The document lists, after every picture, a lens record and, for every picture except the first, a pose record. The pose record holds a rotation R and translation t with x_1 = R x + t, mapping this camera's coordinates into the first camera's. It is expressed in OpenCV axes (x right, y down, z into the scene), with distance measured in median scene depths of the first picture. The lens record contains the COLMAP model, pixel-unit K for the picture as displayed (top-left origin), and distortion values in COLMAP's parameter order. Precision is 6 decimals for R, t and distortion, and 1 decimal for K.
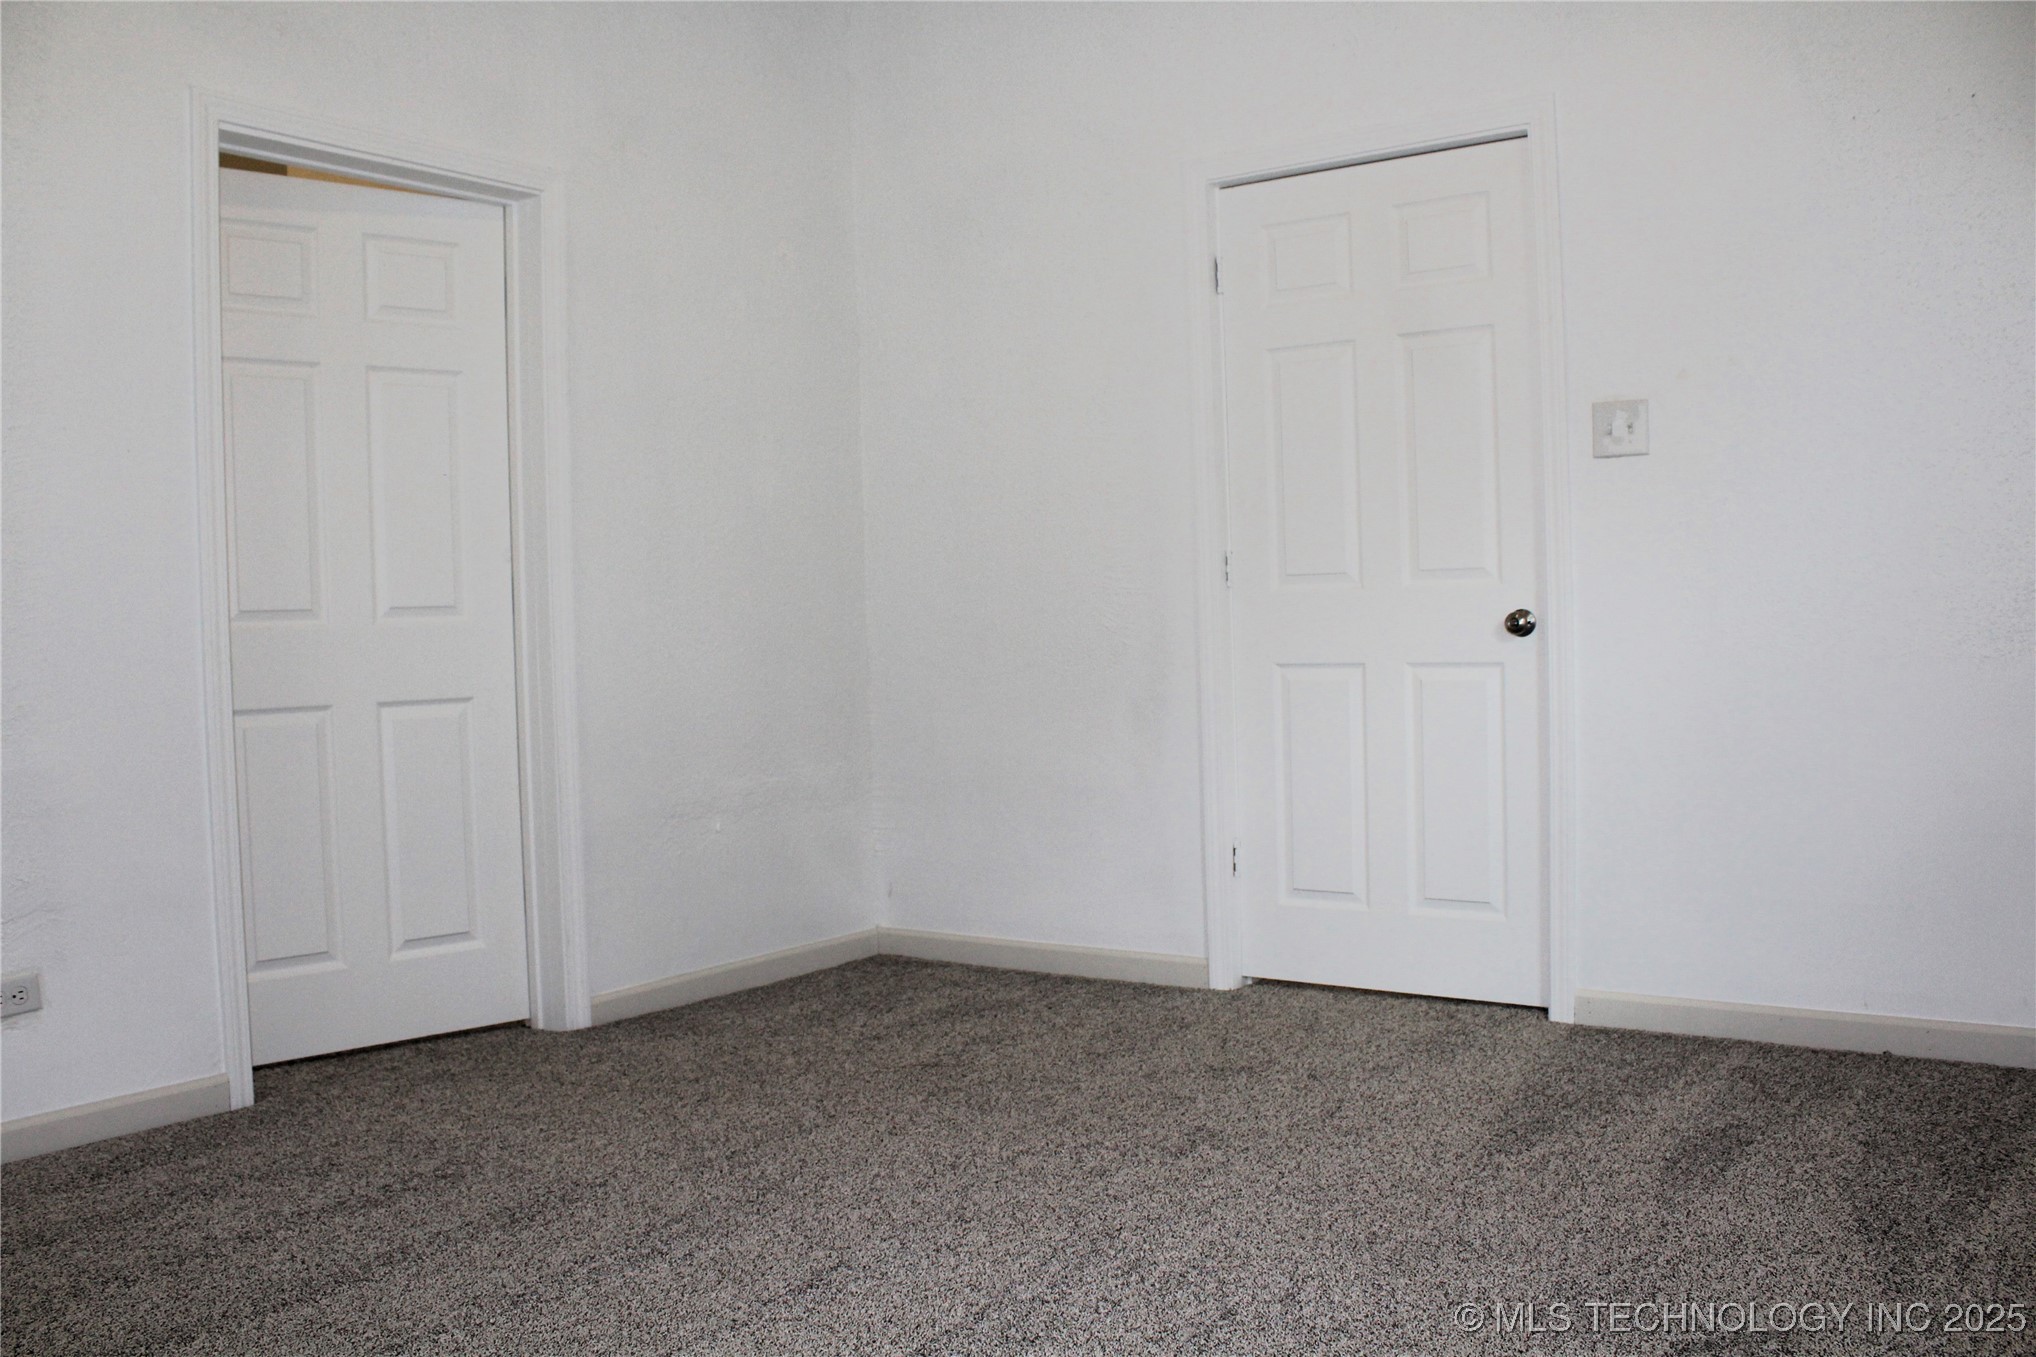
lens RADIAL K [[1689.8, 0, 1018.0], [0, 1689.8, 678.5], [0, 0, 1]] dist [-0.173308, 0.157508]
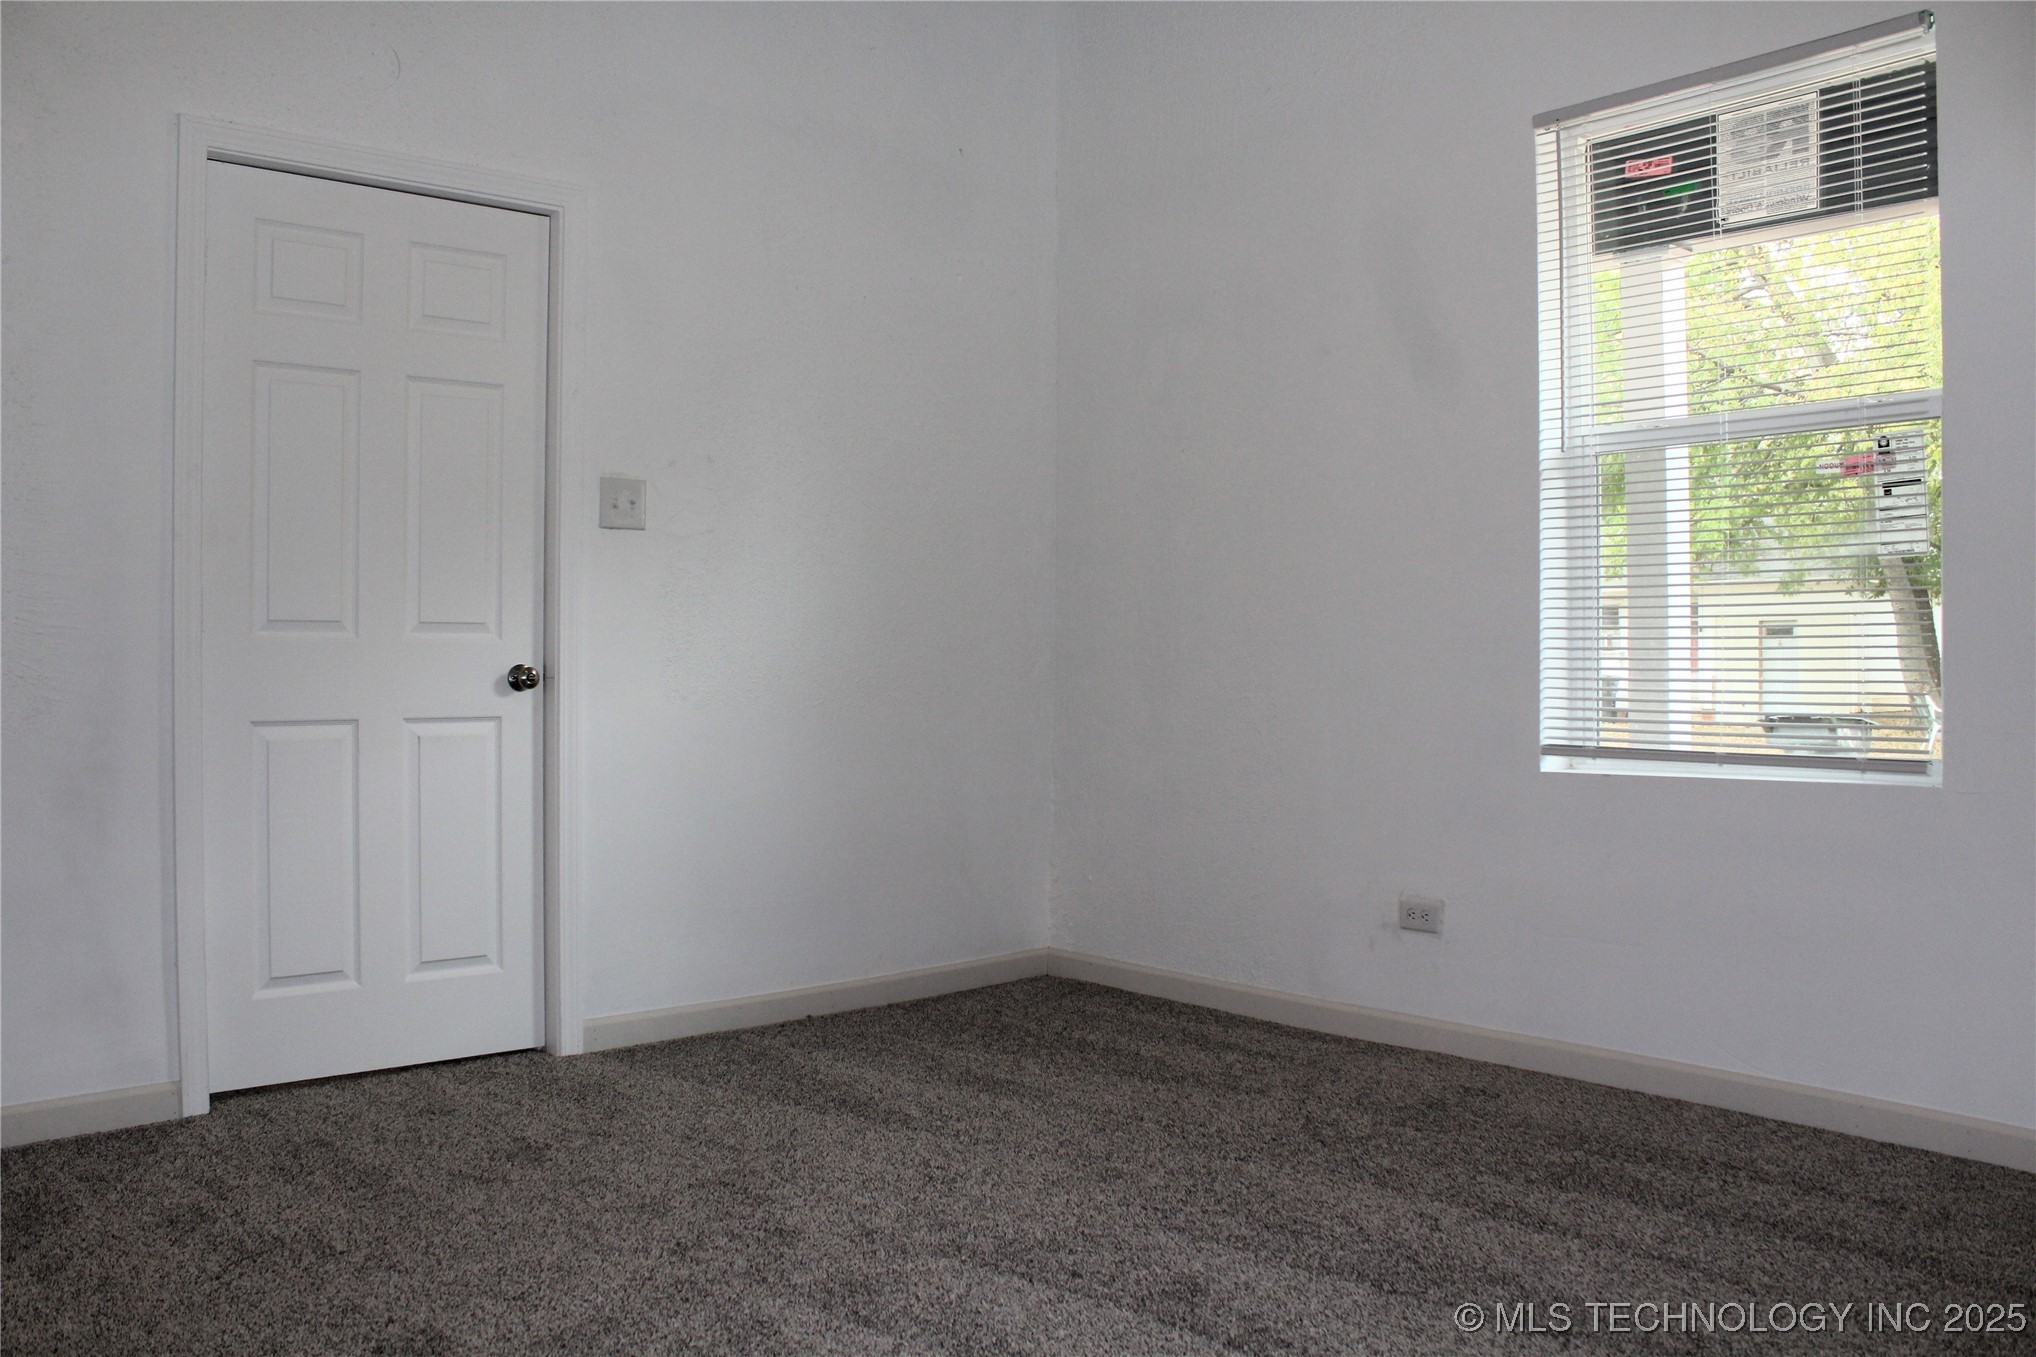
lens RADIAL K [[1689.8, 0, 1018.0], [0, 1689.8, 678.5], [0, 0, 1]] dist [-0.173308, 0.157508]
pose [[0.251218, 0.014858, 0.967817, -0.650097], [0.028472, 0.999336, -0.022732, -0.000558], [-0.967512, 0.033266, 0.250628, 0.462729]]
